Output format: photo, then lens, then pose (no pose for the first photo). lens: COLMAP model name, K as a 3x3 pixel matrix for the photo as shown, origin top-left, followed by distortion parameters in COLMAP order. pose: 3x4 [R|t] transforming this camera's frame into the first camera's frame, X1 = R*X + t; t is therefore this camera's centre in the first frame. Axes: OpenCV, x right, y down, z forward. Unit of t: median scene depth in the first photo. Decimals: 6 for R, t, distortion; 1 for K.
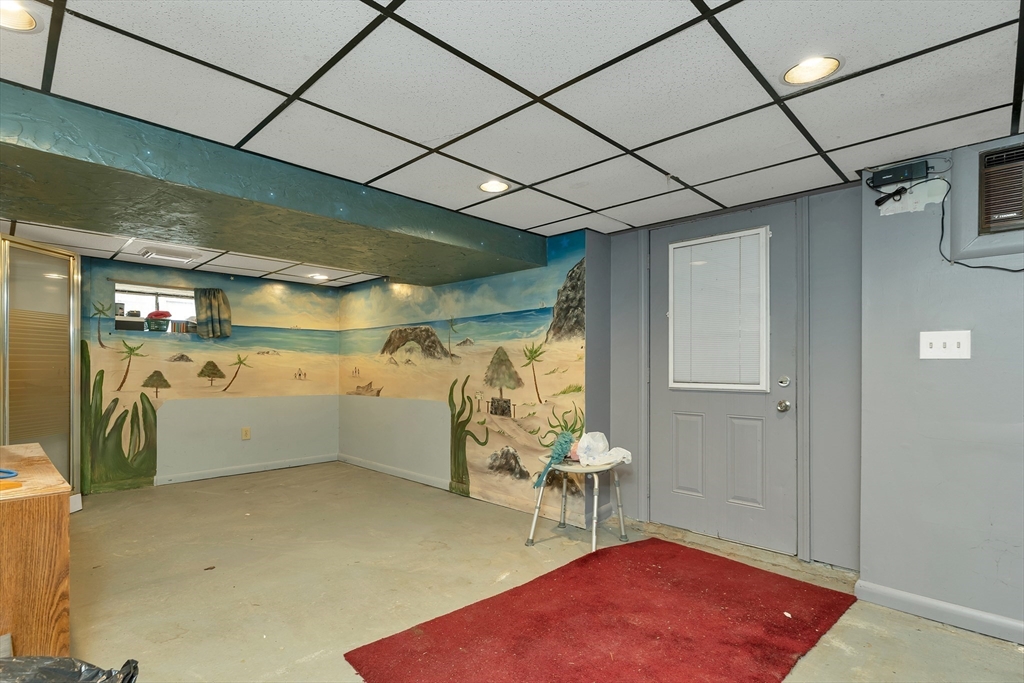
lens RADIAL K [[497.2, 0, 511.8], [0, 497.2, 364.1], [0, 0, 1]] dist [0.000127, 0.000089]
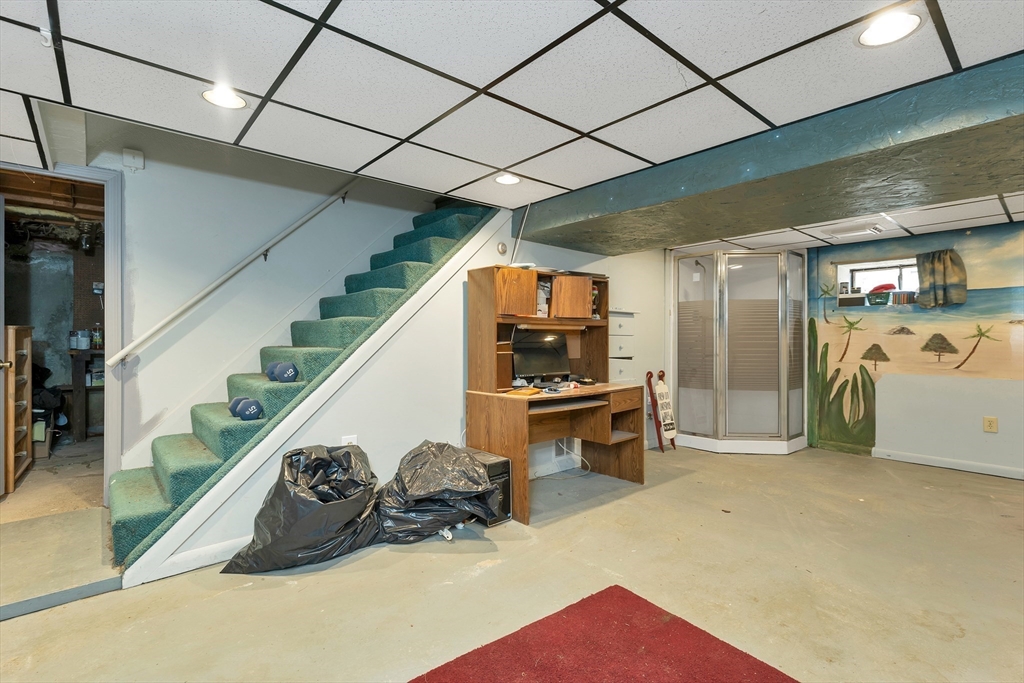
lens RADIAL K [[481.0, 0, 512.0], [0, 481.0, 341.5], [0, 0, 1]] dist [0.001232, 0.000171]
pose [[-0.081972, 0.001564, -0.996633, 0.326397], [0.004556, 0.999989, 0.001195, 0.003693], [0.996624, -0.004442, -0.081978, 0.342539]]
